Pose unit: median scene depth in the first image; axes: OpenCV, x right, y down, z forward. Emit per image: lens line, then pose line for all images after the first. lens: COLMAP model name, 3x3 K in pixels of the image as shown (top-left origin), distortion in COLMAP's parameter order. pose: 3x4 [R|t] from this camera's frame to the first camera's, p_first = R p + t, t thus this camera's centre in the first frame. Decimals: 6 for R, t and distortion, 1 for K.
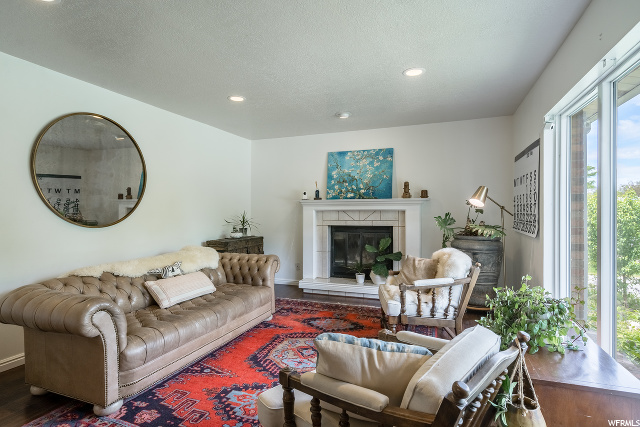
lens RADIAL K [[330.0, 0, 320.0], [0, 330.0, 215.7], [0, 0, 1]] dist [0.000992, 0.000109]
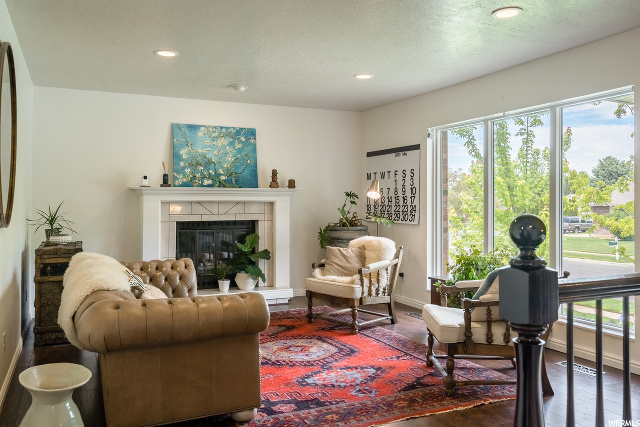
lens RADIAL K [[536.5, 0, 320.0], [0, 536.5, 210.5], [0, 0, 1]] dist [0.010023, -0.002234]
pose [[0.696997, -0.008404, 0.717025, -0.652180], [0.008008, 0.999960, 0.003937, 0.002619], [-0.717029, 0.002998, 0.697037, -0.084590]]
